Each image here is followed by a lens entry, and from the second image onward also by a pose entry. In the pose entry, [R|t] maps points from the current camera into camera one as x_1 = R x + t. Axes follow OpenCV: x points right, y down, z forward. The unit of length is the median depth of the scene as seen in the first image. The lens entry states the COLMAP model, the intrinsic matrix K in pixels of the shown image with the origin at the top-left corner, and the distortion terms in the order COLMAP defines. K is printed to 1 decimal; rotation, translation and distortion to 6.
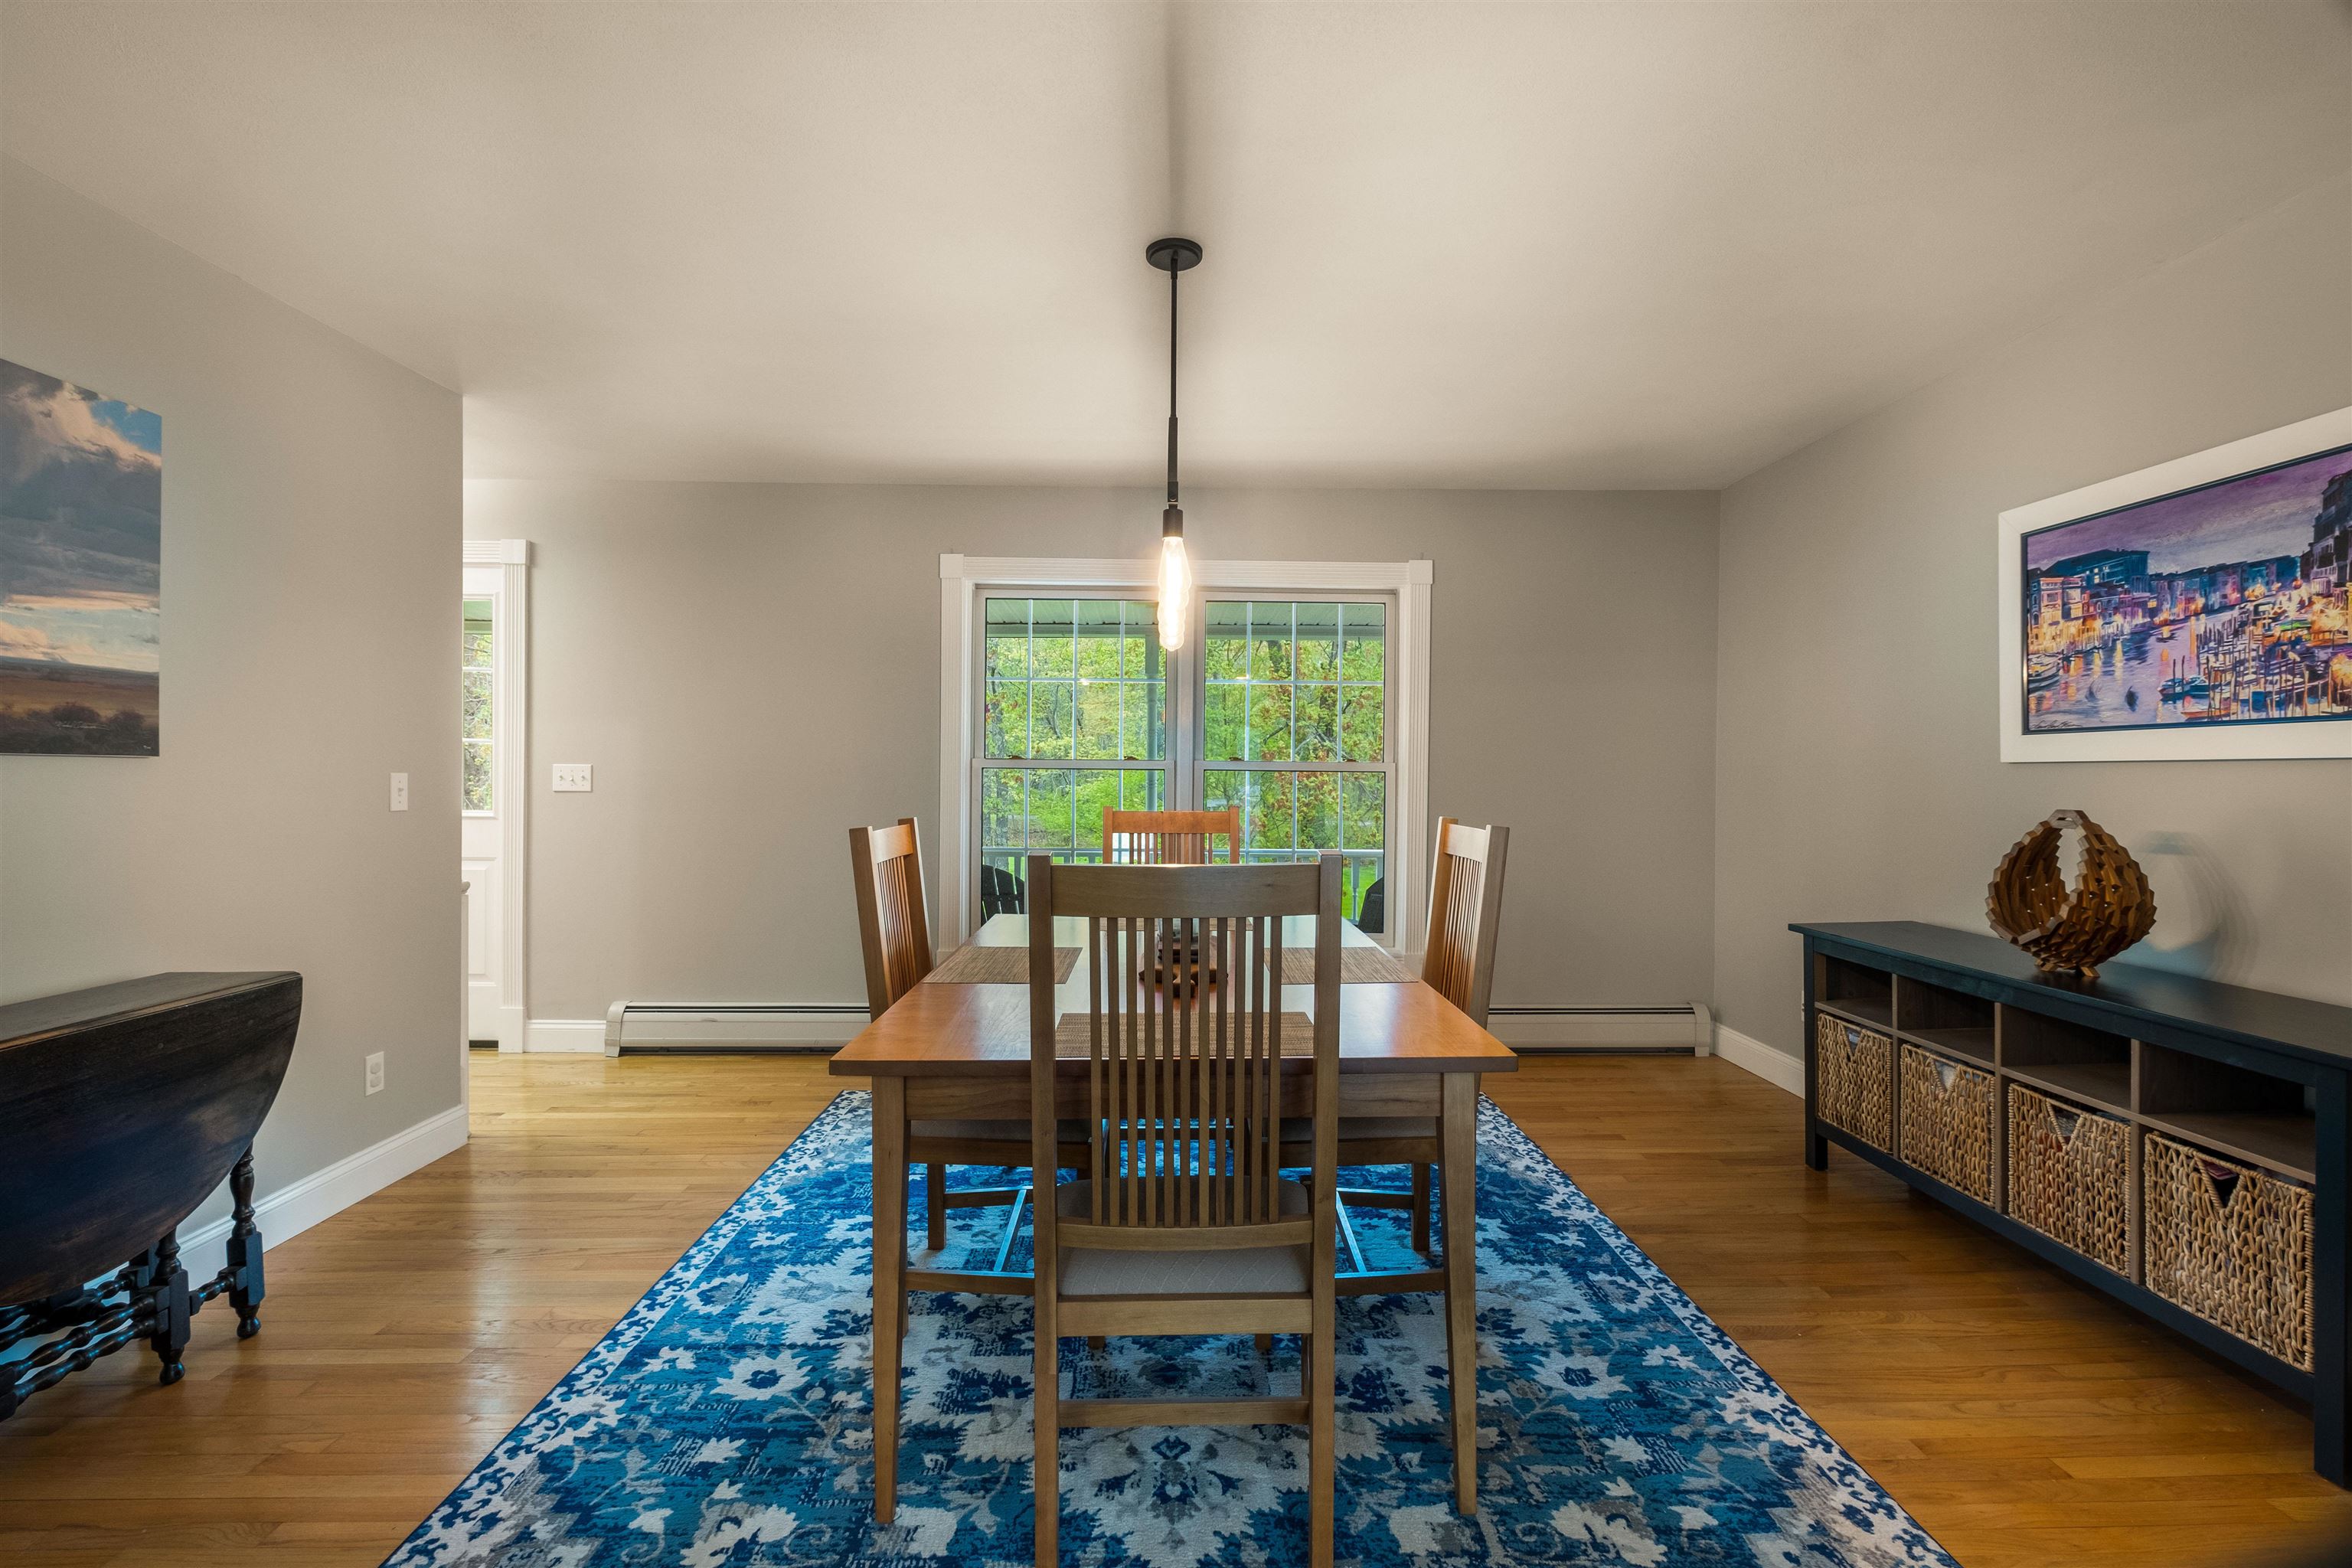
lens RADIAL K [[1049.6, 0, 1167.5], [0, 1049.6, 783.0], [0, 0, 1]] dist [0.000818, -0.002221]
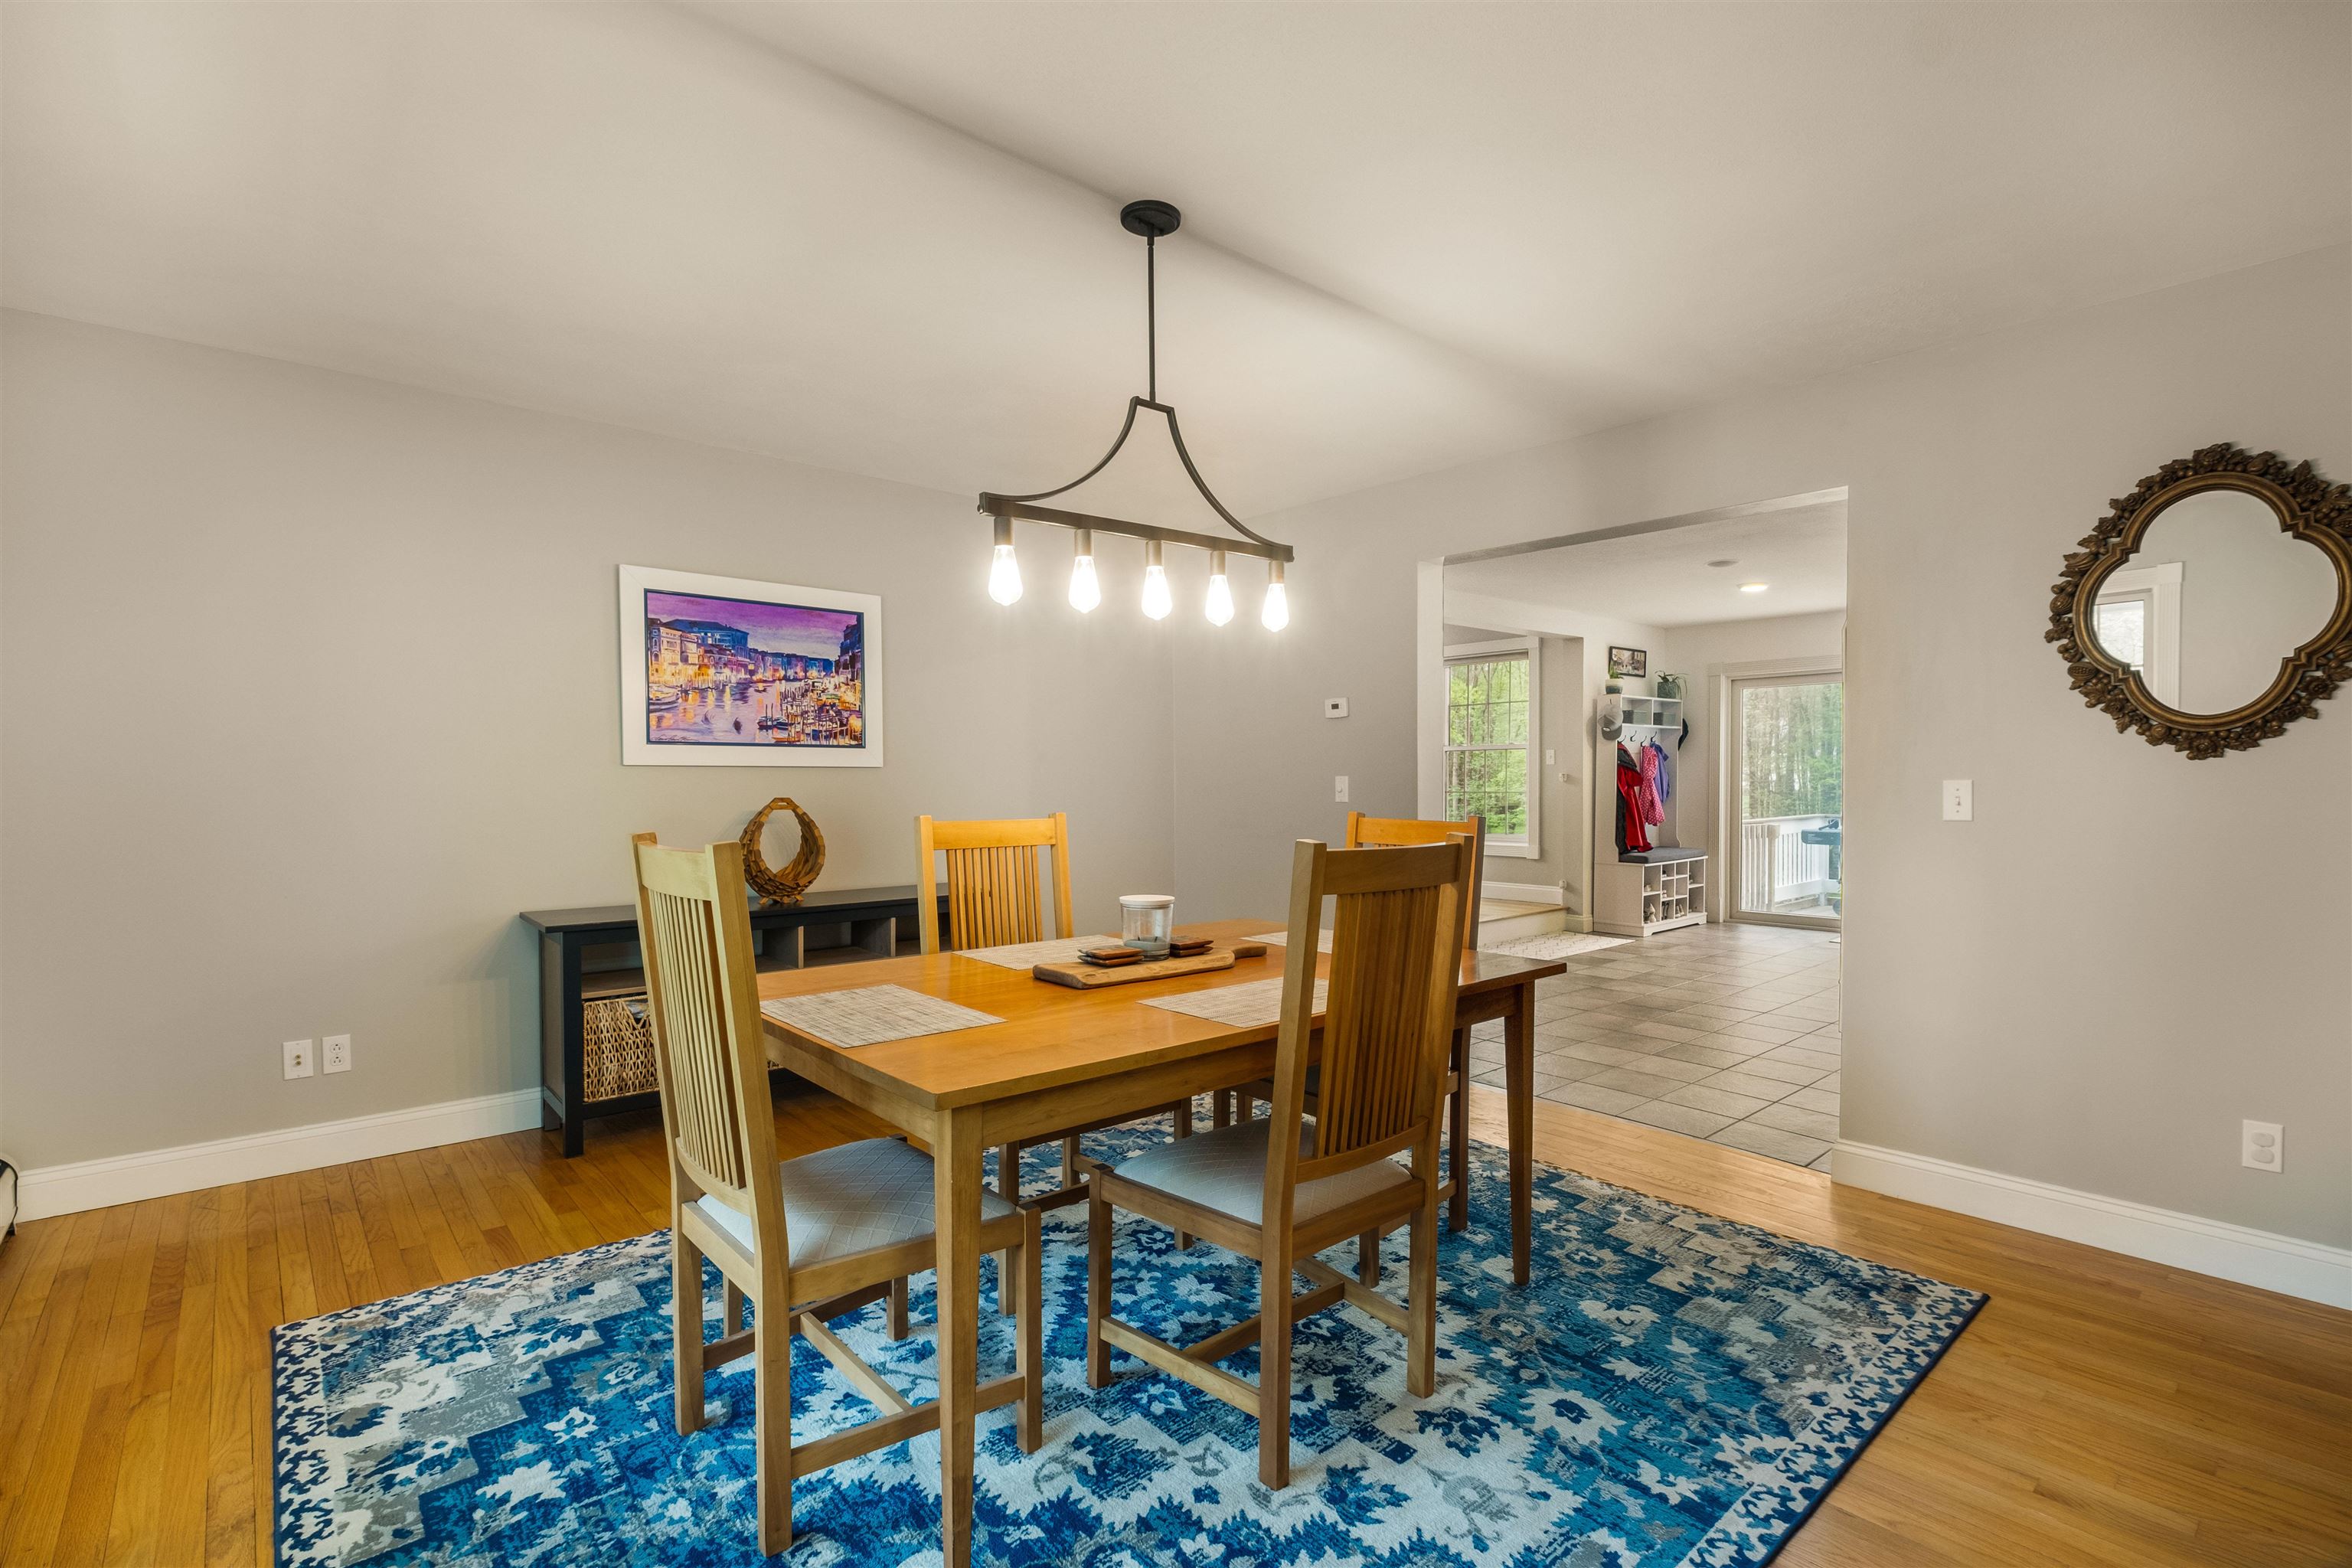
lens RADIAL K [[1049.6, 0, 1219.3], [0, 1049.6, 813.0], [0, 0, 1]] dist [0.000818, -0.002221]
pose [[-0.663716, -0.024448, 0.747585, -0.799341], [0.006576, 0.999236, 0.038516, -0.007917], [-0.747956, 0.030480, -0.663049, 1.699357]]
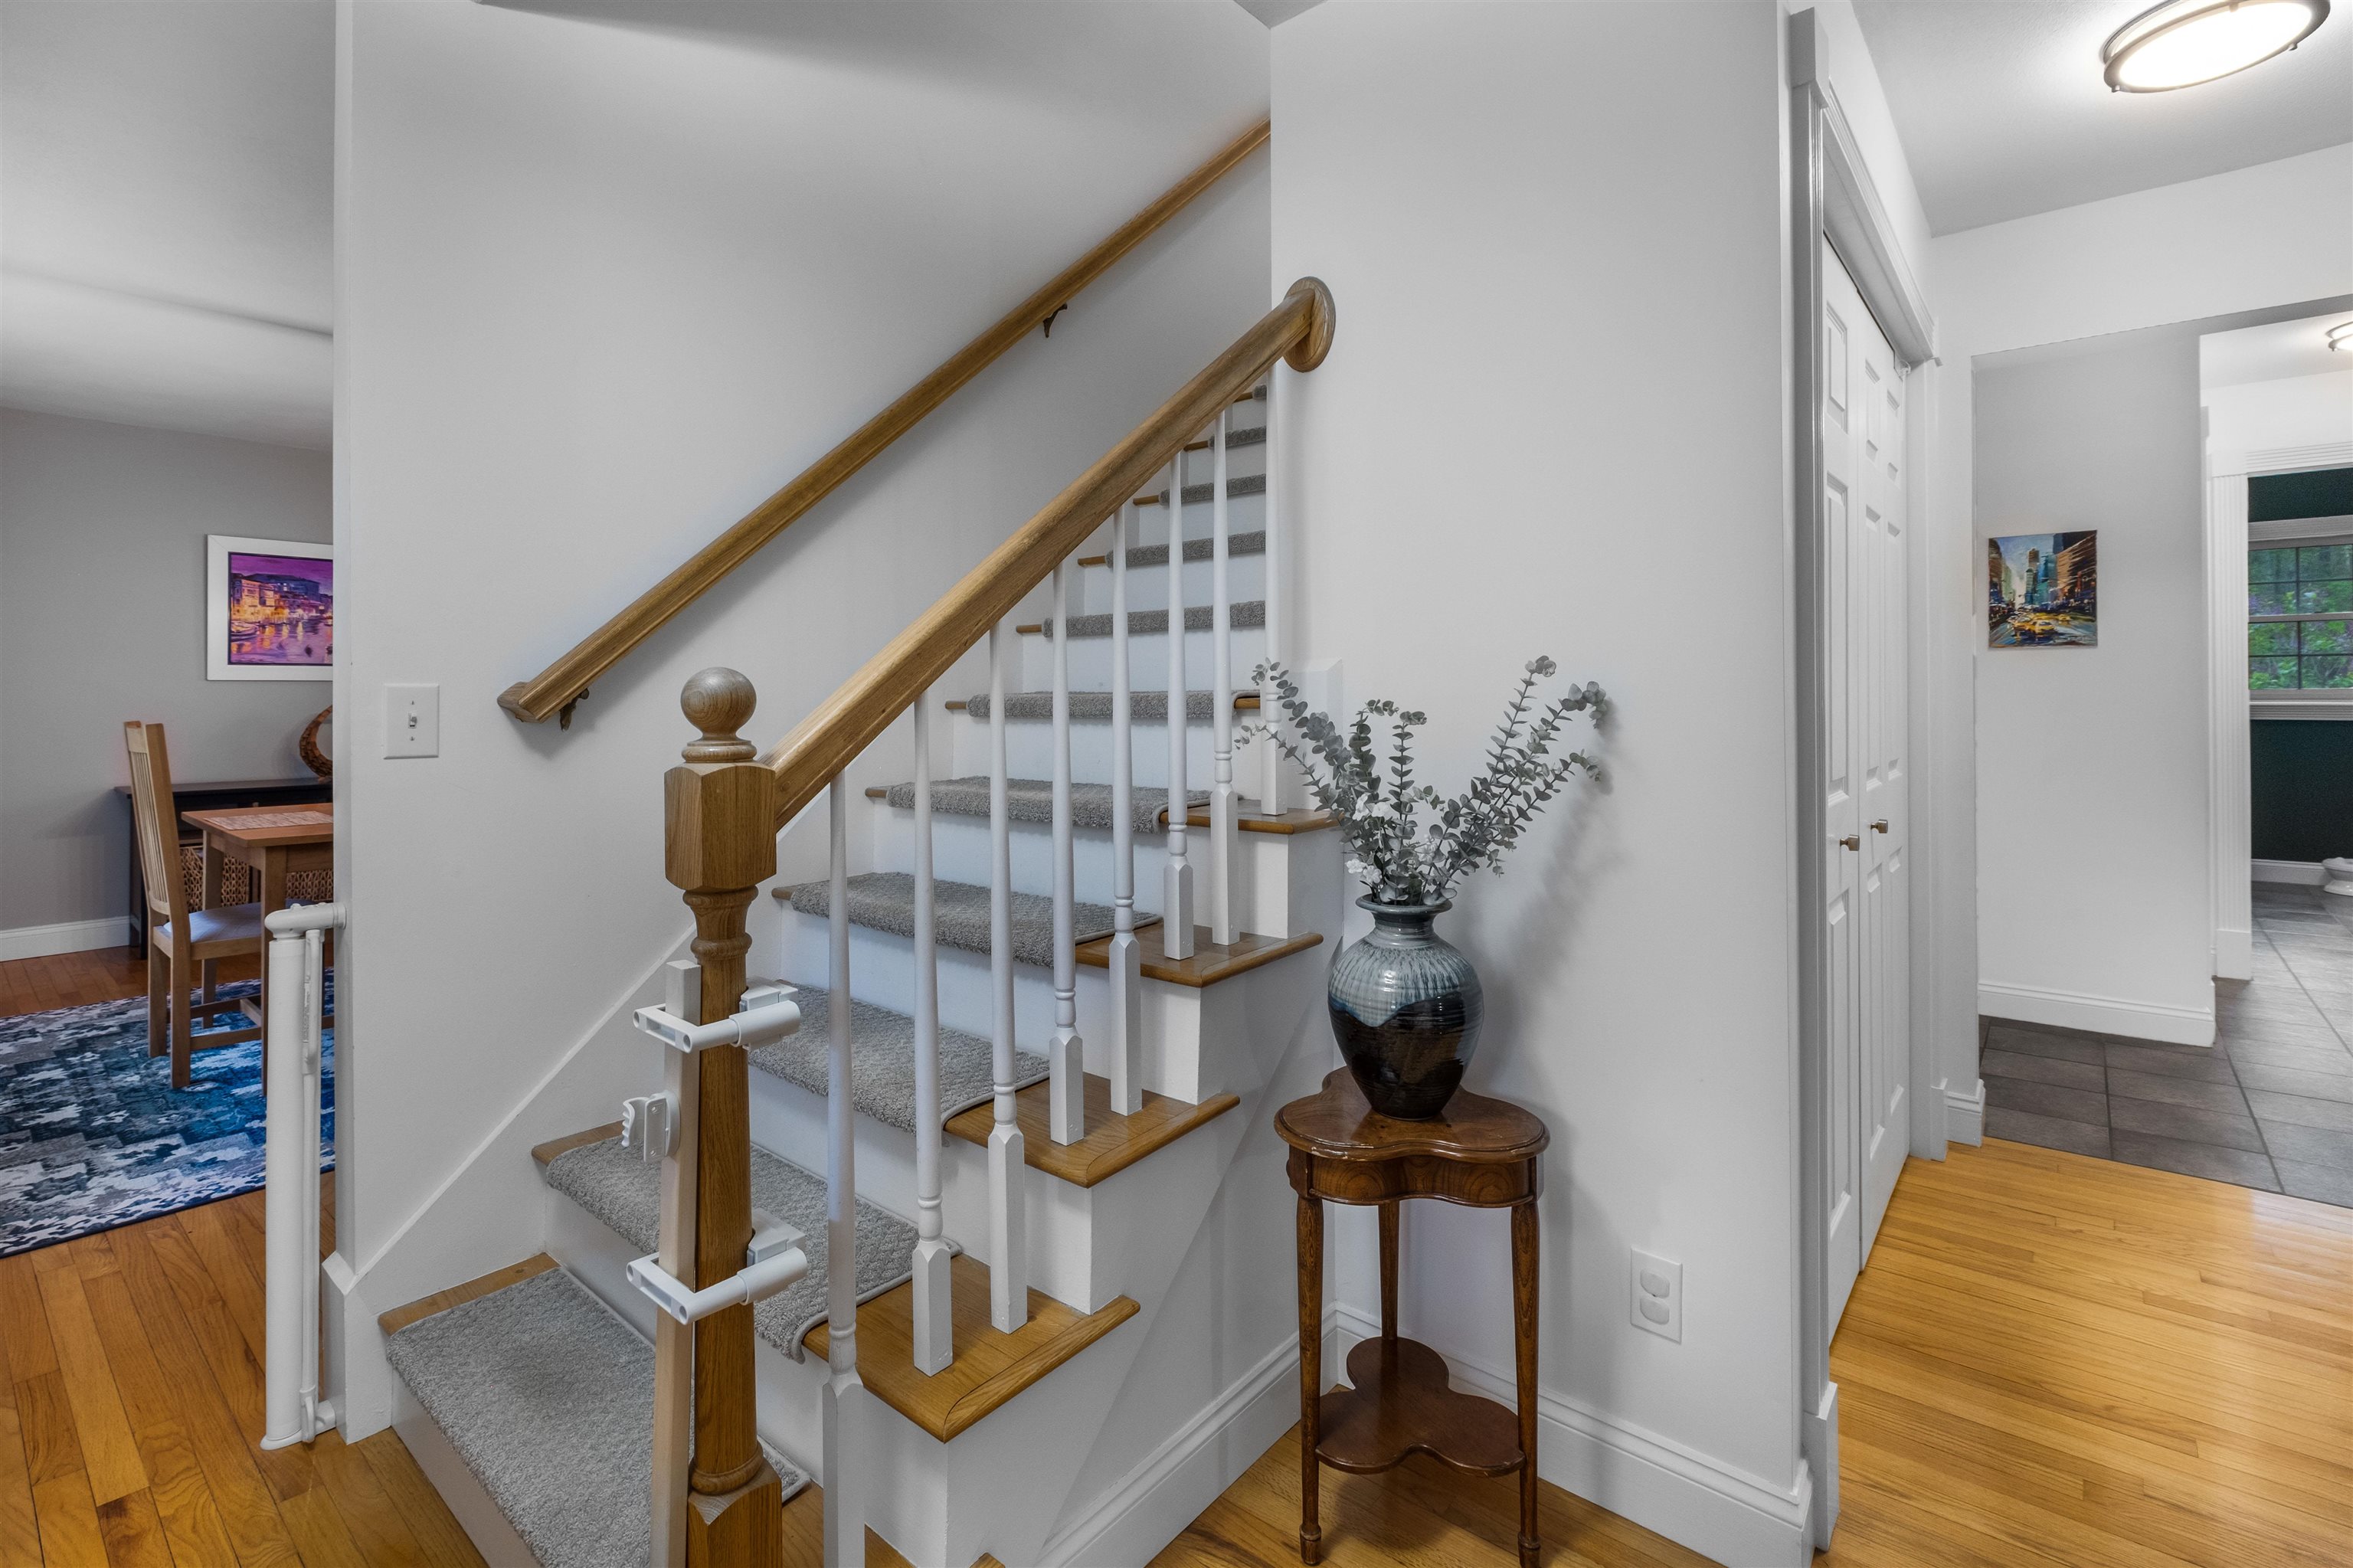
lens RADIAL K [[1050.1, 0, 1161.9], [0, 1050.1, 680.8], [0, 0, 1]] dist [0.000818, -0.002221]
pose [[-0.756675, 0.002520, 0.653786, -1.964412], [0.003776, 0.999993, 0.000516, -0.017229], [-0.653780, 0.002859, -0.756679, 1.669463]]
